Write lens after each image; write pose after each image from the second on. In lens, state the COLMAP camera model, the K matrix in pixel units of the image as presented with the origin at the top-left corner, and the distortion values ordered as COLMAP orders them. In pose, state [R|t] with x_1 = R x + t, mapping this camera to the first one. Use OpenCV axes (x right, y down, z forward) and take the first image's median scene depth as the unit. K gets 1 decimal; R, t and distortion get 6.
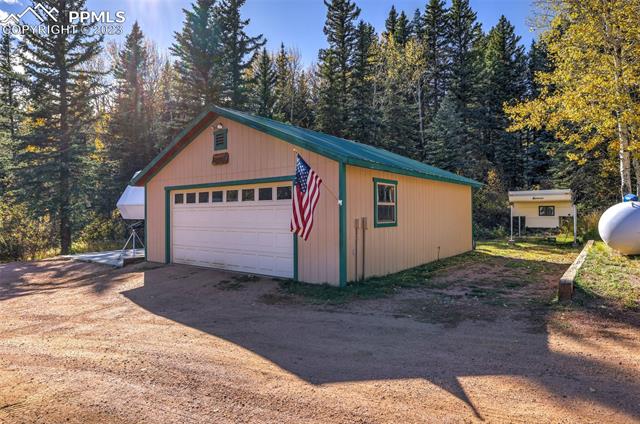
lens RADIAL K [[386.7, 0, 320.1], [0, 386.7, 212.4], [0, 0, 1]] dist [-0.004921, -0.000608]
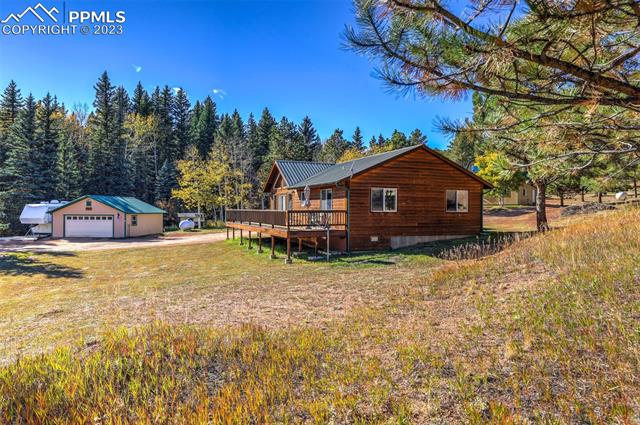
lens RADIAL K [[443.6, 0, 317.8], [0, 443.6, 210.0], [0, 0, 1]] dist [0.028585, 0.013153]
pose [[0.845657, 0.011465, 0.533603, -0.653834], [-0.010985, 0.999931, -0.004075, -0.121148], [-0.533614, -0.002416, 0.845725, -3.713583]]
